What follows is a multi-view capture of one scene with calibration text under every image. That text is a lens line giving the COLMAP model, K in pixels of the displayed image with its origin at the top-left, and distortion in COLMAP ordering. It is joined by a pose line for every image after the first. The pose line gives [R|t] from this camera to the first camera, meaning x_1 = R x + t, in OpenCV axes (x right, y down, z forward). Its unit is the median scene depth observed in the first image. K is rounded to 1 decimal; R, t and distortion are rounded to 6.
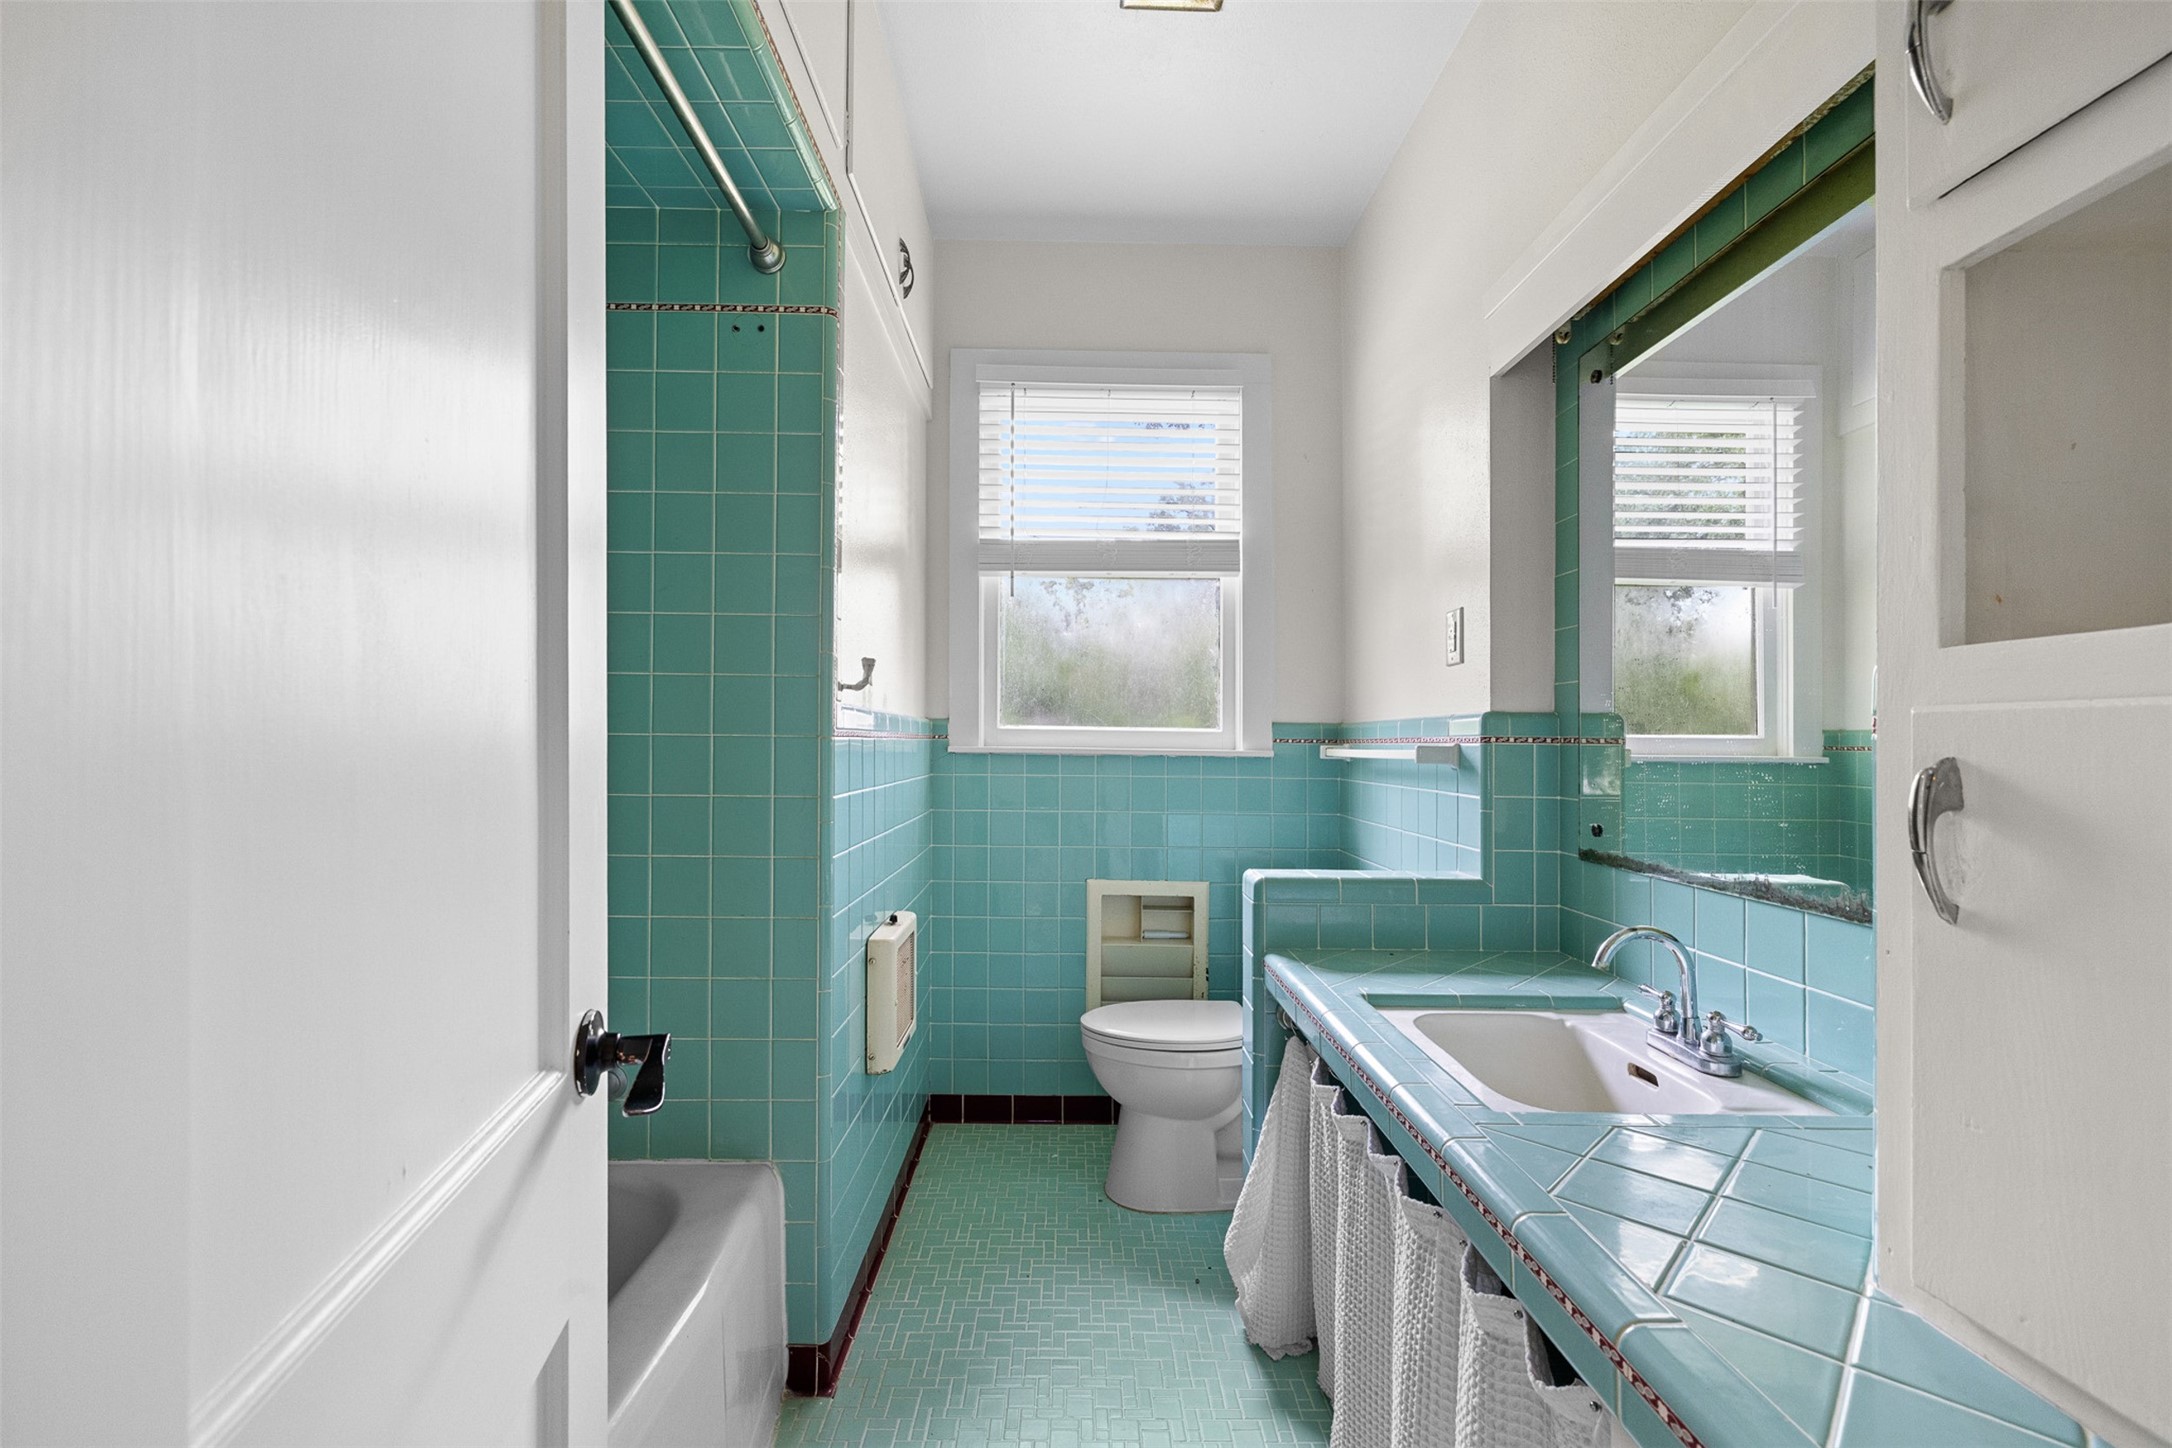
lens RADIAL K [[931.3, 0, 1078.2], [0, 931.3, 753.4], [0, 0, 1]] dist [-0.001064, 0.000816]
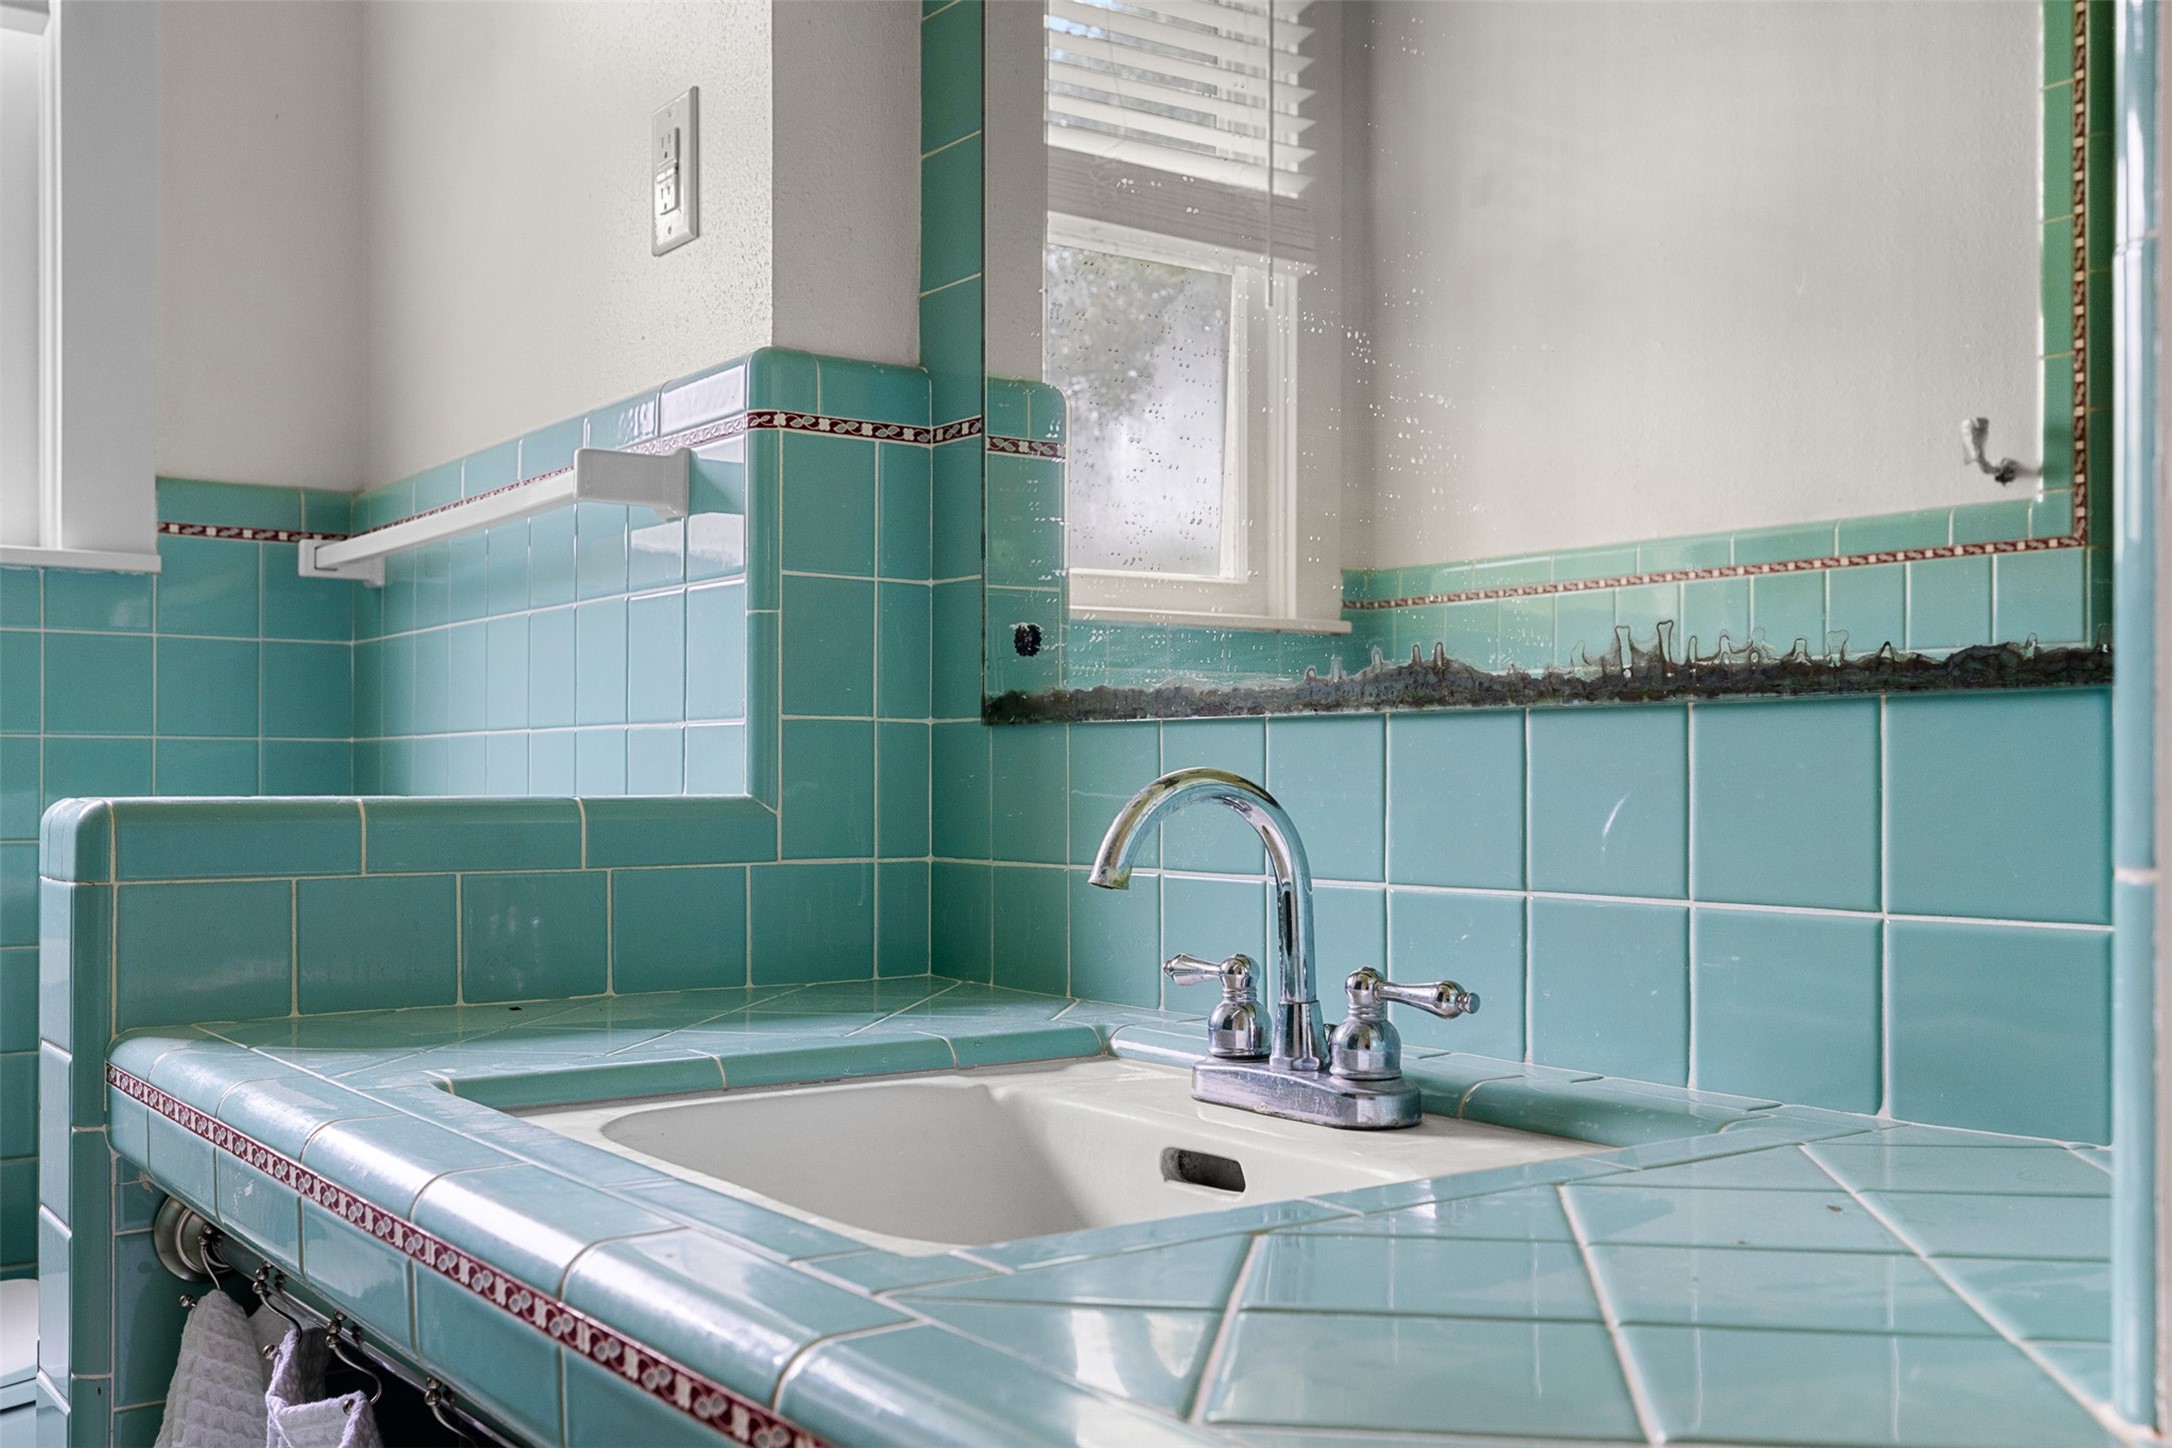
lens RADIAL K [[2127.6, 0, 1161.1], [0, 2127.6, 727.2], [0, 0, 1]] dist [0.000270, 0.023026]
pose [[0.802300, 0.004681, 0.596903, 0.061304], [0.004129, 0.999902, -0.013390, 0.133981], [-0.596907, 0.013208, 0.802202, 0.240094]]
